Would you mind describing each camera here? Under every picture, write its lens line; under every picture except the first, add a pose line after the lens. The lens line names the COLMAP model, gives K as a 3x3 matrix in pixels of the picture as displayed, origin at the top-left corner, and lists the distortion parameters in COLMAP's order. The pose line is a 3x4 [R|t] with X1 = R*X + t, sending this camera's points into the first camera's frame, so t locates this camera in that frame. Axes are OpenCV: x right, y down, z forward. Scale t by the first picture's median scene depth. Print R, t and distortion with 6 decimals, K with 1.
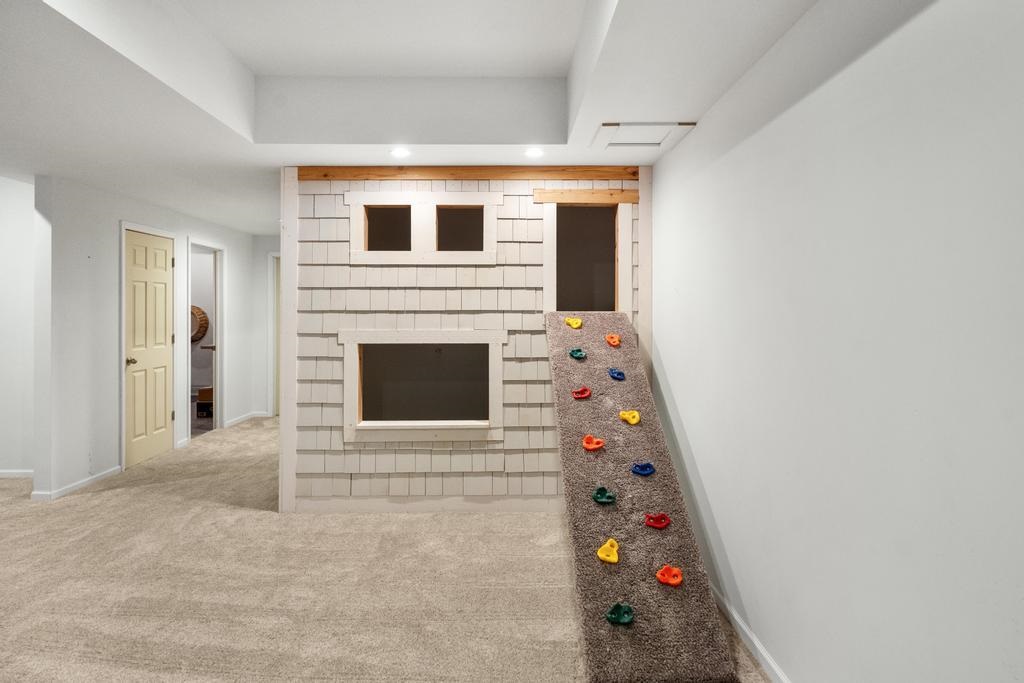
lens RADIAL K [[632.4, 0, 512.9], [0, 632.4, 332.7], [0, 0, 1]] dist [-0.004754, -0.001857]
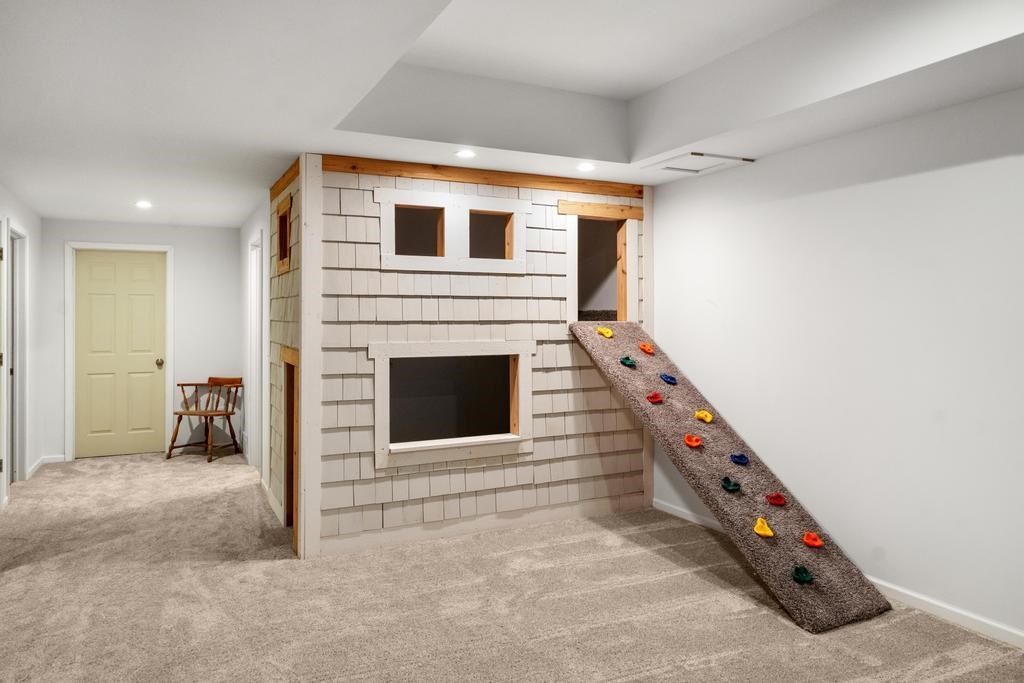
lens RADIAL K [[714.7, 0, 511.2], [0, 714.7, 342.0], [0, 0, 1]] dist [-0.005026, -0.001334]
pose [[0.897177, -0.016165, 0.441376, -0.538586], [0.015861, 0.999865, 0.004379, -0.006962], [-0.441387, 0.003072, 0.897312, 0.012734]]
